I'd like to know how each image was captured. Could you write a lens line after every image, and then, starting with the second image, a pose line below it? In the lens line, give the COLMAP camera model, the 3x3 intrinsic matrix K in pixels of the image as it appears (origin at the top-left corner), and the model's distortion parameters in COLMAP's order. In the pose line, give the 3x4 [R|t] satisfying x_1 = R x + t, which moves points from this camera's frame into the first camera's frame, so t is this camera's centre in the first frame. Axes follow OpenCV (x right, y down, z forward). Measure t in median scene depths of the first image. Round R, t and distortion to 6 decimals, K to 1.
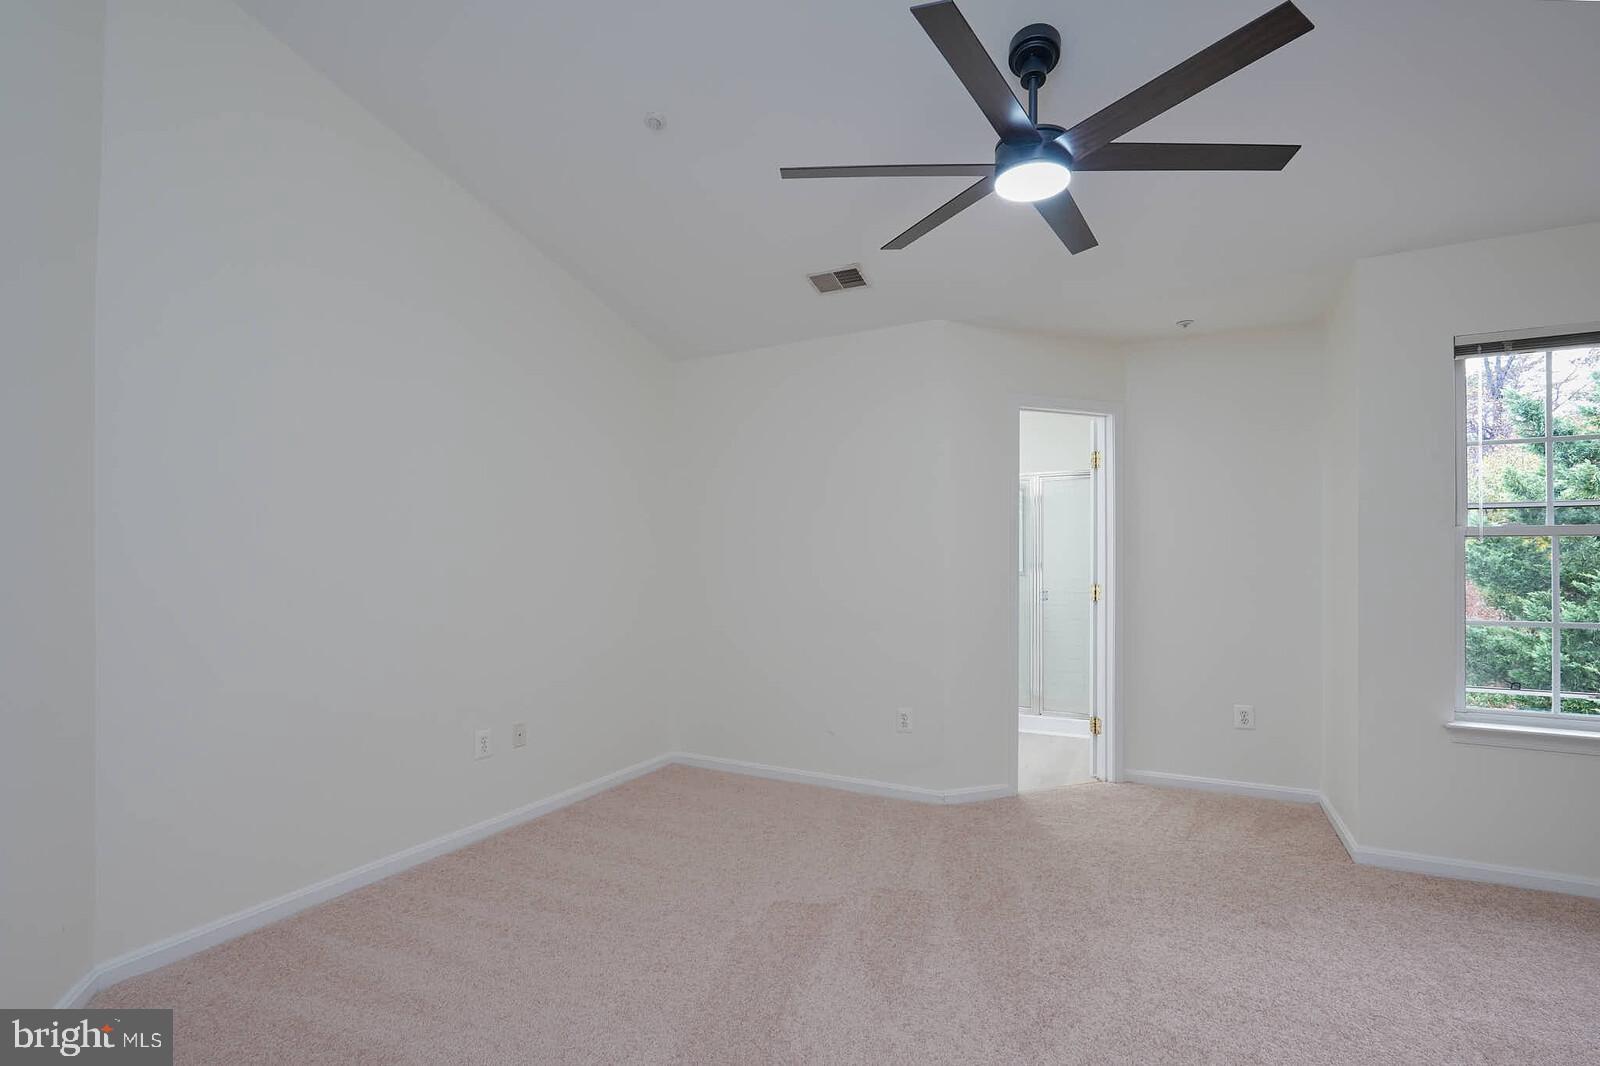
lens RADIAL K [[708.0, 0, 789.6], [0, 708.0, 542.8], [0, 0, 1]] dist [-0.005325, 0.002685]
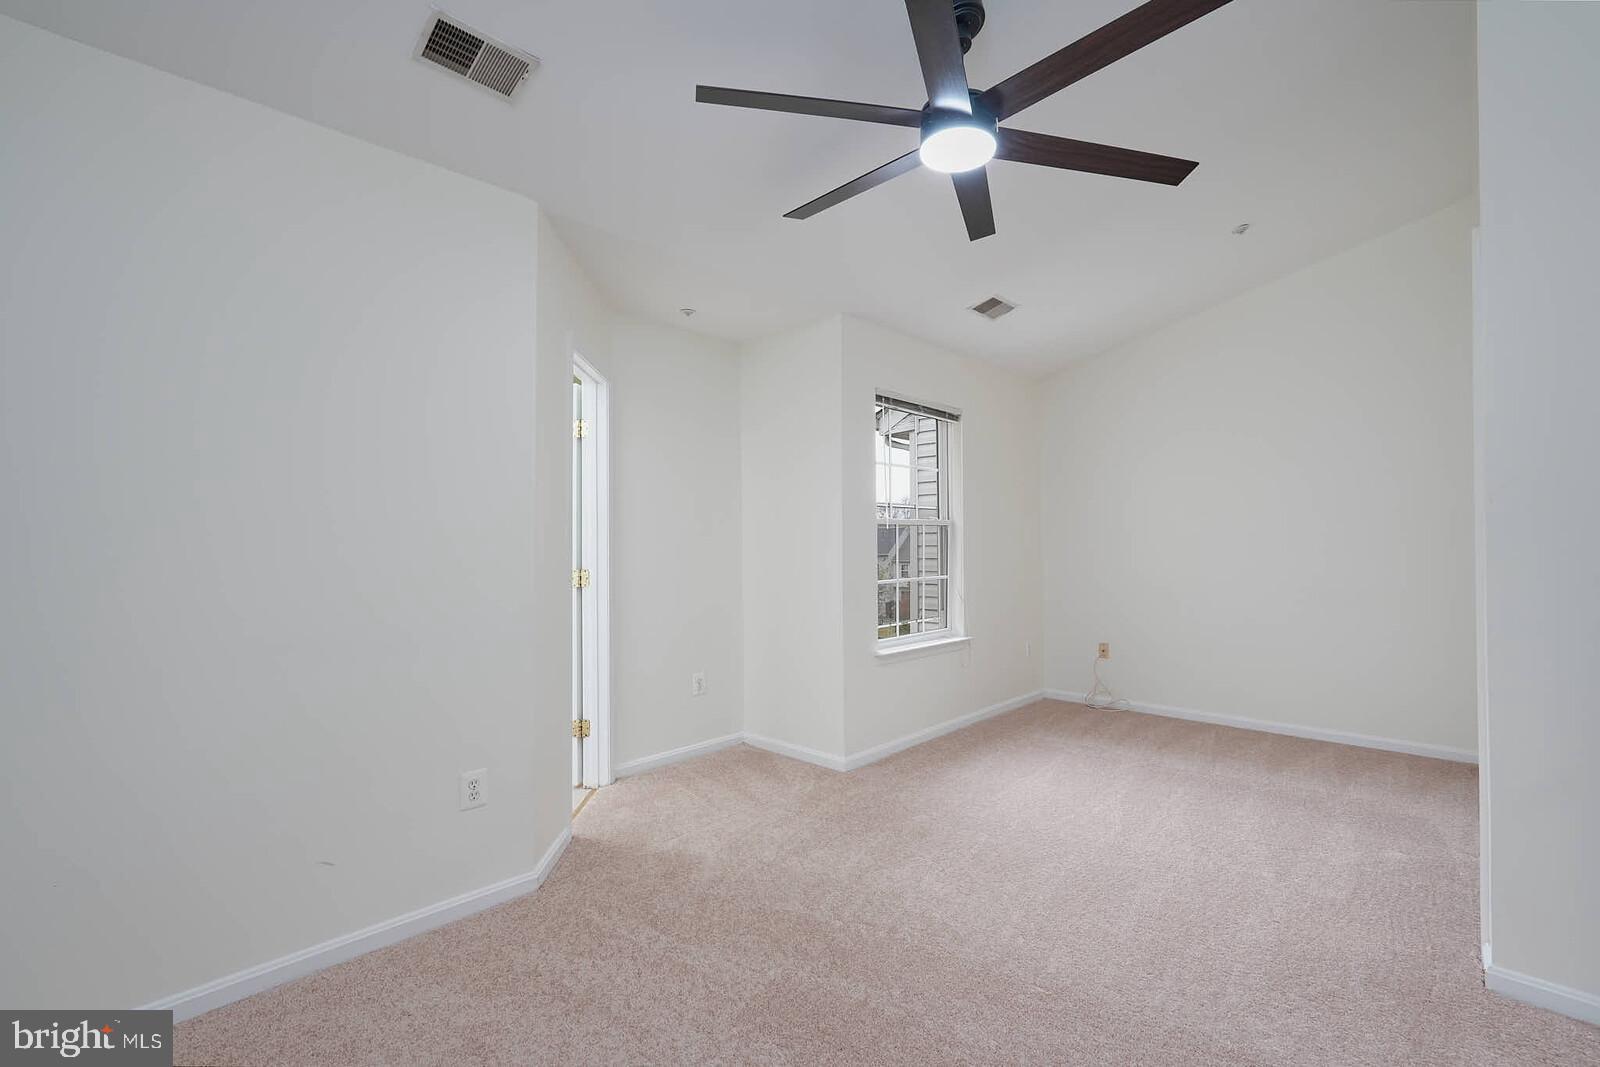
lens RADIAL K [[708.0, 0, 794.6], [0, 708.0, 531.5], [0, 0, 1]] dist [-0.005325, 0.002685]
pose [[0.336380, 0.006664, 0.941703, -0.368801], [-0.007828, 0.999960, -0.004280, 0.012947], [-0.941694, -0.005932, 0.336418, 0.520057]]
